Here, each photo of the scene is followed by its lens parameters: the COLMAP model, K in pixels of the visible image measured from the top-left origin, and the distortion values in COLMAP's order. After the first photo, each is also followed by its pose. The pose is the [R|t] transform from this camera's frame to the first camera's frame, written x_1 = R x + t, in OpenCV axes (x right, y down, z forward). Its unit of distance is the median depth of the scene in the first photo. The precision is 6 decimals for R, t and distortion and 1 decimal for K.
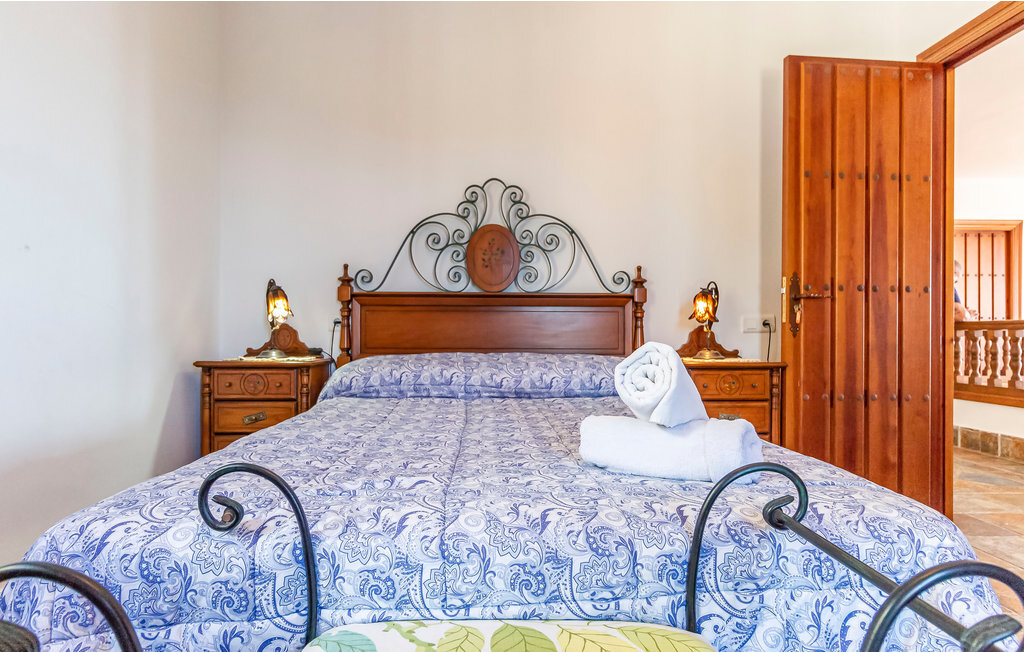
lens RADIAL K [[554.7, 0, 511.9], [0, 554.7, 327.9], [0, 0, 1]] dist [0.000069, 0.000584]
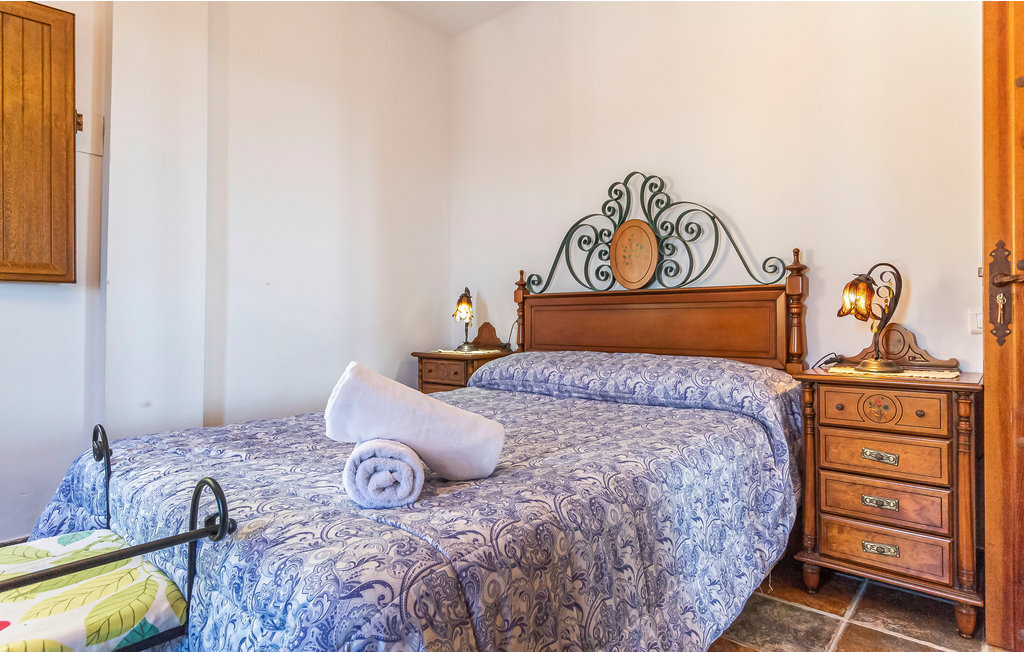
lens RADIAL K [[554.7, 0, 545.1], [0, 554.7, 312.1], [0, 0, 1]] dist [0.000069, 0.000584]
pose [[0.758908, -0.014195, -0.651044, 0.485793], [0.014463, 0.999883, -0.004941, -0.022742], [0.651038, -0.005666, 0.759024, 0.165155]]
